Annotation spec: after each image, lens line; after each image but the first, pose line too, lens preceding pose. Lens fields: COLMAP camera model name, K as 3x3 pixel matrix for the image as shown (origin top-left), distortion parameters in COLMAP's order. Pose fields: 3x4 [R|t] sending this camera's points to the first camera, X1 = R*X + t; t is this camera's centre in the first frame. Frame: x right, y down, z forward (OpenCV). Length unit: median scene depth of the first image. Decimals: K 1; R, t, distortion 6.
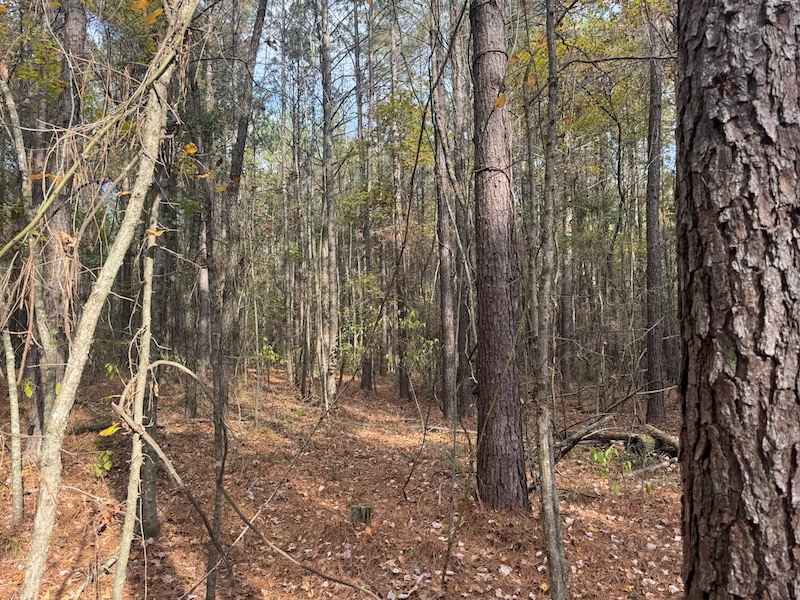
lens RADIAL K [[550.9, 0, 400.2], [0, 550.9, 294.8], [0, 0, 1]] dist [0.003632, -0.012262]
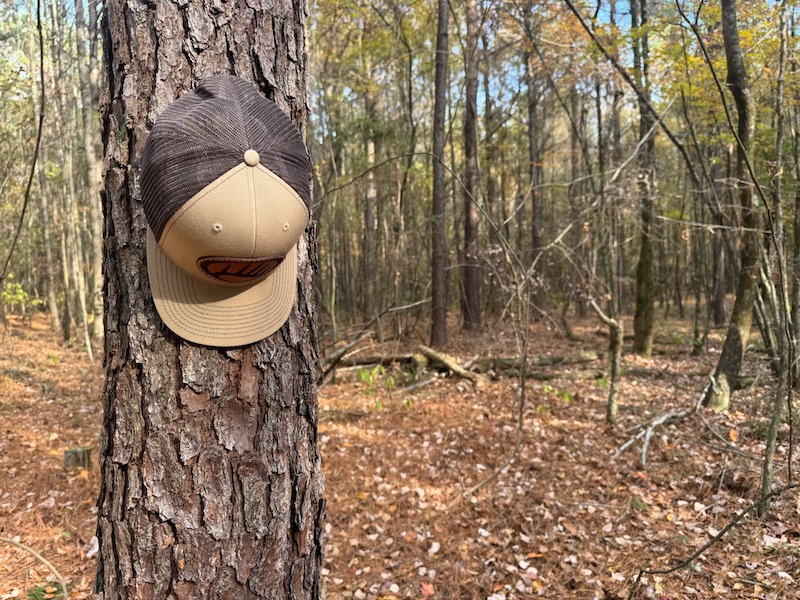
lens RADIAL K [[550.9, 0, 401.3], [0, 550.9, 303.6], [0, 0, 1]] dist [0.003632, -0.012262]
pose [[0.954409, -0.038210, 0.296046, 0.163913], [0.003388, 0.993096, 0.117256, 0.054872], [-0.298482, -0.110907, 0.947949, 0.048497]]
